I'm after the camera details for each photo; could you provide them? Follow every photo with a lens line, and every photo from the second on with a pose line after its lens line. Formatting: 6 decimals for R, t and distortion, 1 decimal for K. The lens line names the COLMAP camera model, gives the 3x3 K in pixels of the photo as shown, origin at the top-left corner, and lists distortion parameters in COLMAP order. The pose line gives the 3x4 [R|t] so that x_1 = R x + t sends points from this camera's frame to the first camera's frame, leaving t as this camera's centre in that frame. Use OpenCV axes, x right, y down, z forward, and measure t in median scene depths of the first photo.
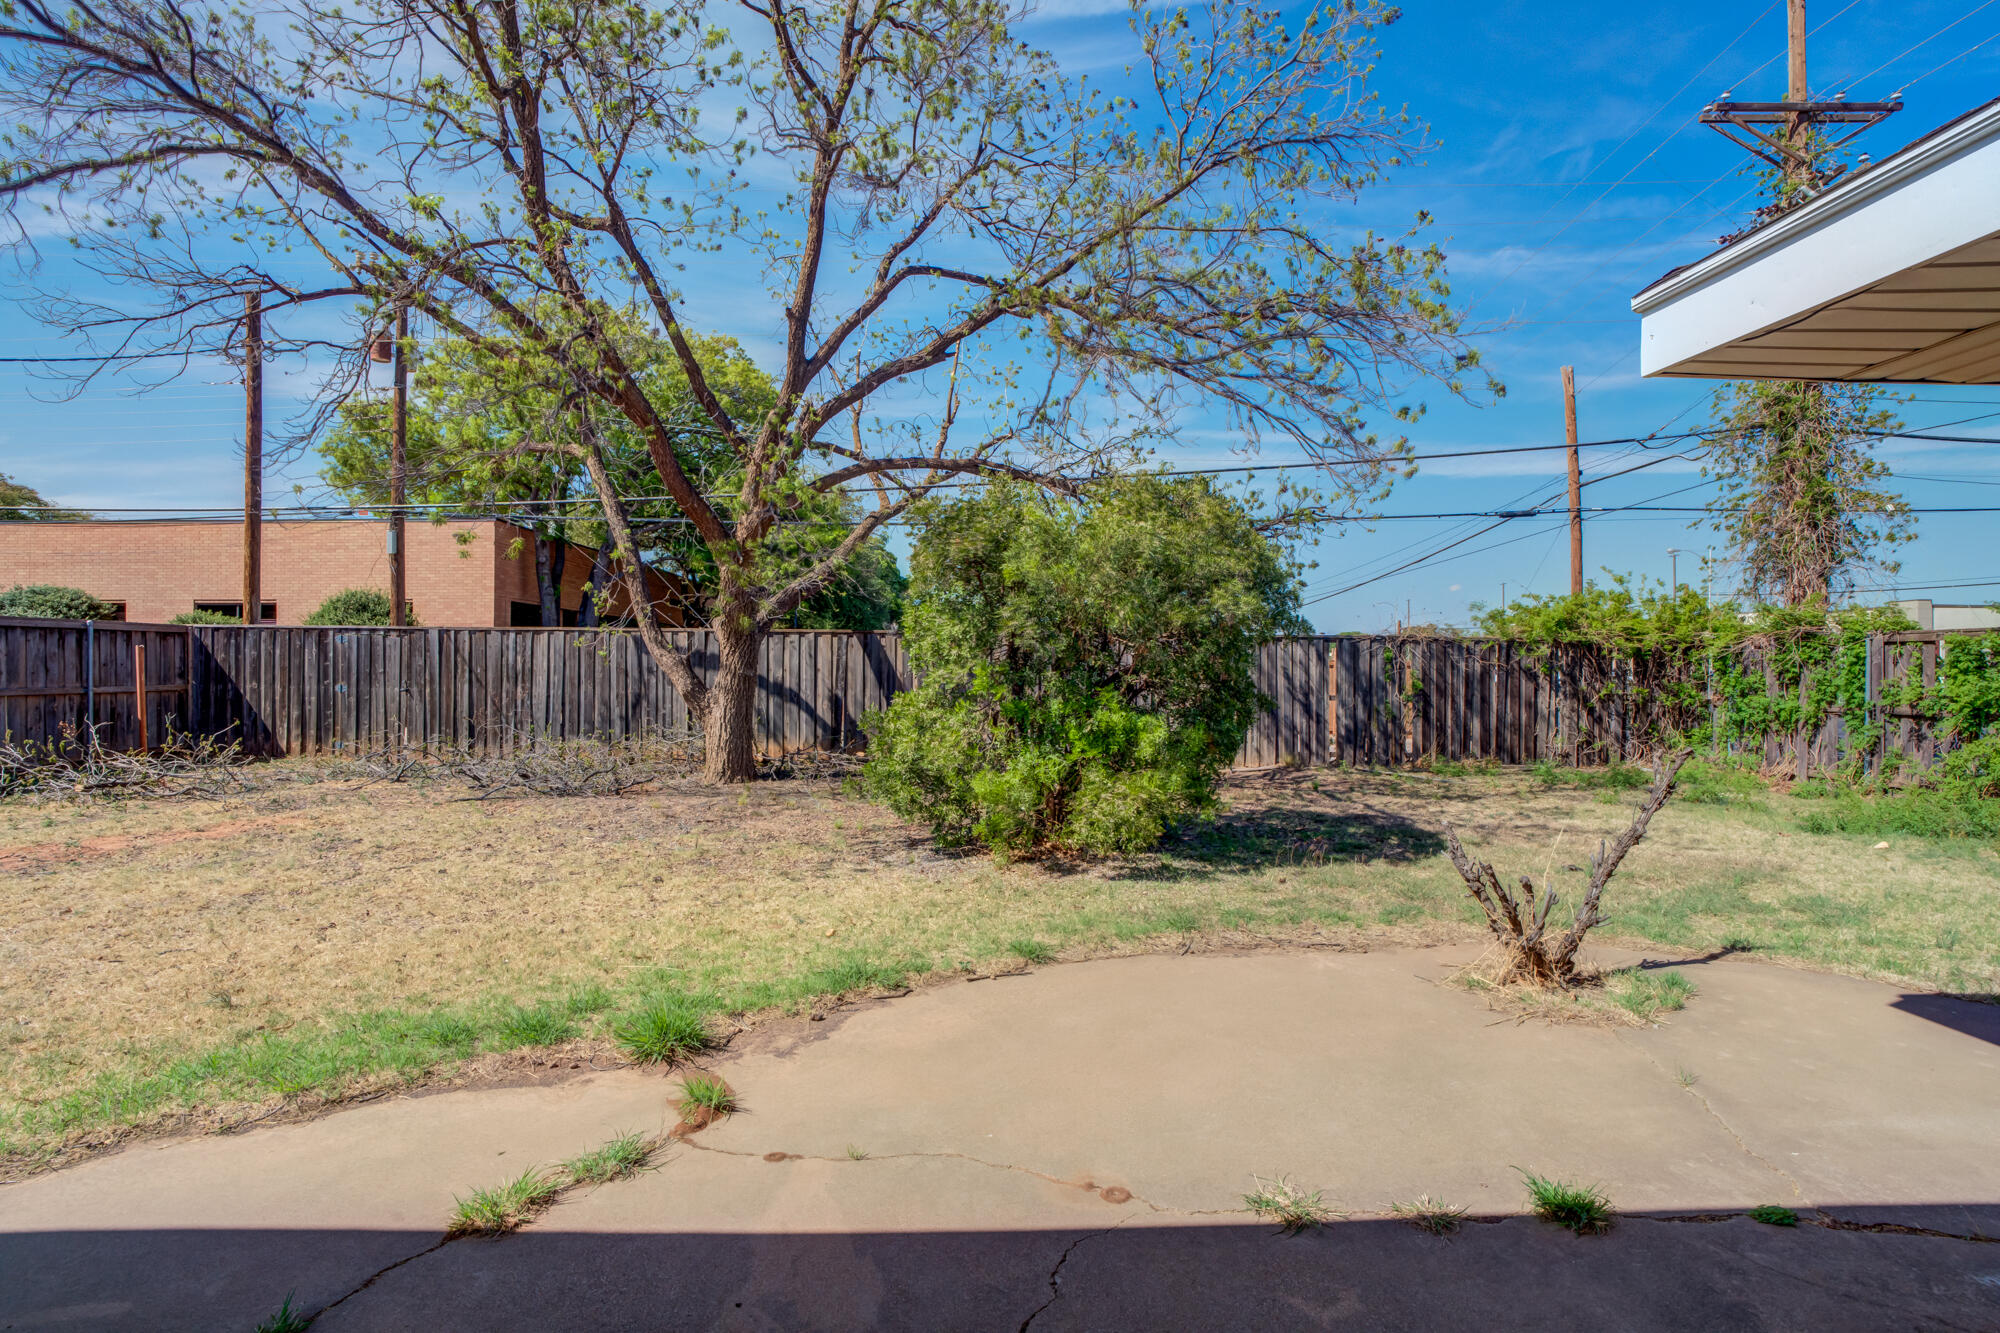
lens RADIAL K [[904.1, 0, 987.4], [0, 904.1, 660.5], [0, 0, 1]] dist [-0.019196, 0.011855]
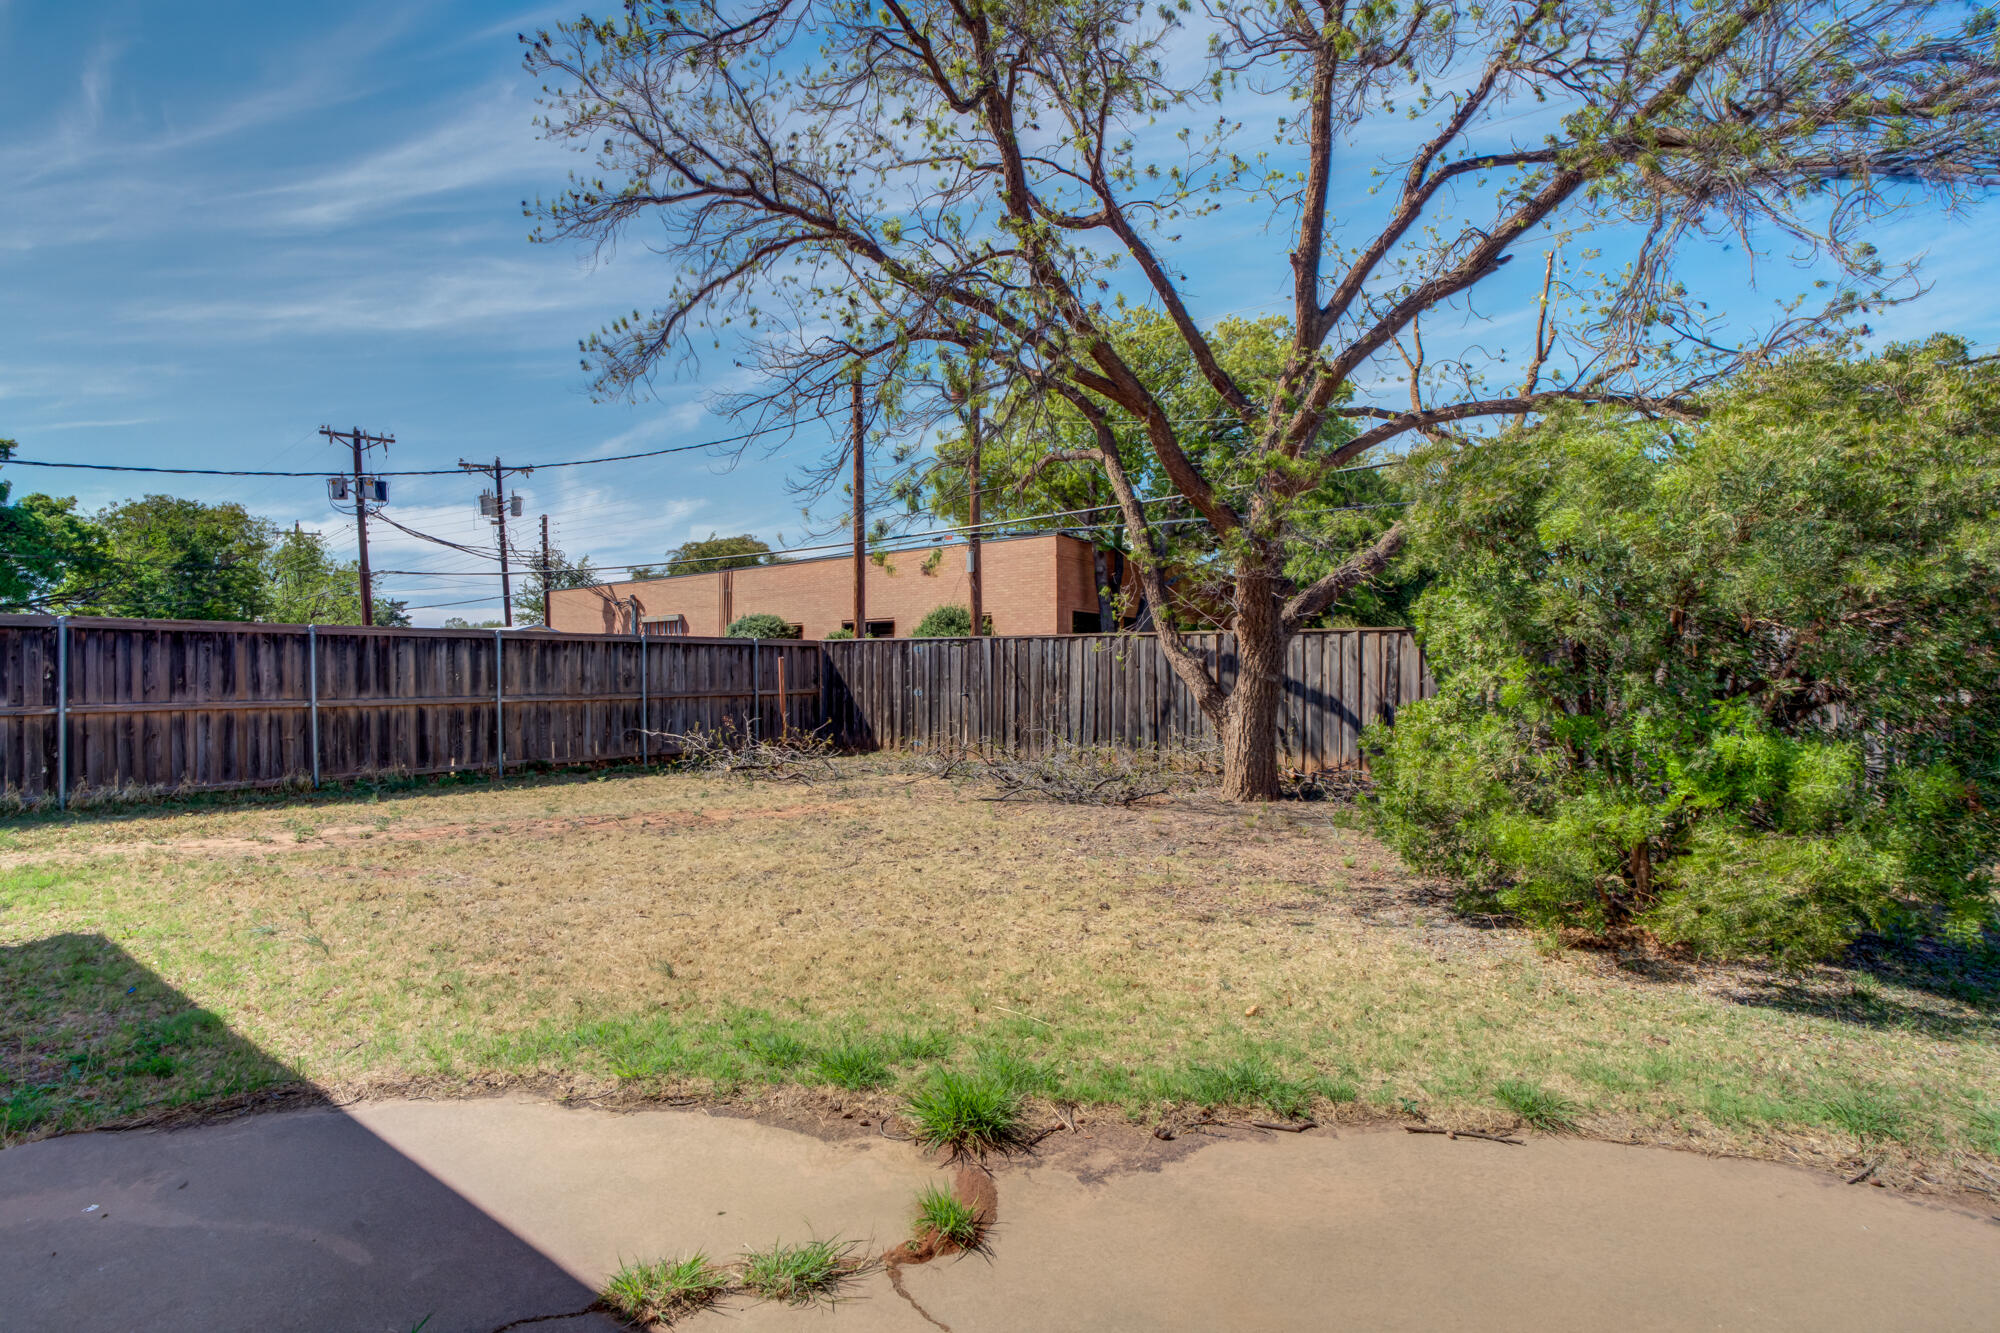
lens RADIAL K [[931.5, 0, 997.3], [0, 931.5, 668.6], [0, 0, 1]] dist [-0.052740, 0.024092]
pose [[0.810119, -0.007580, -0.586216, 0.070952], [0.008261, 0.999965, -0.001514, 0.004688], [0.586207, -0.003616, 0.810153, 0.143894]]
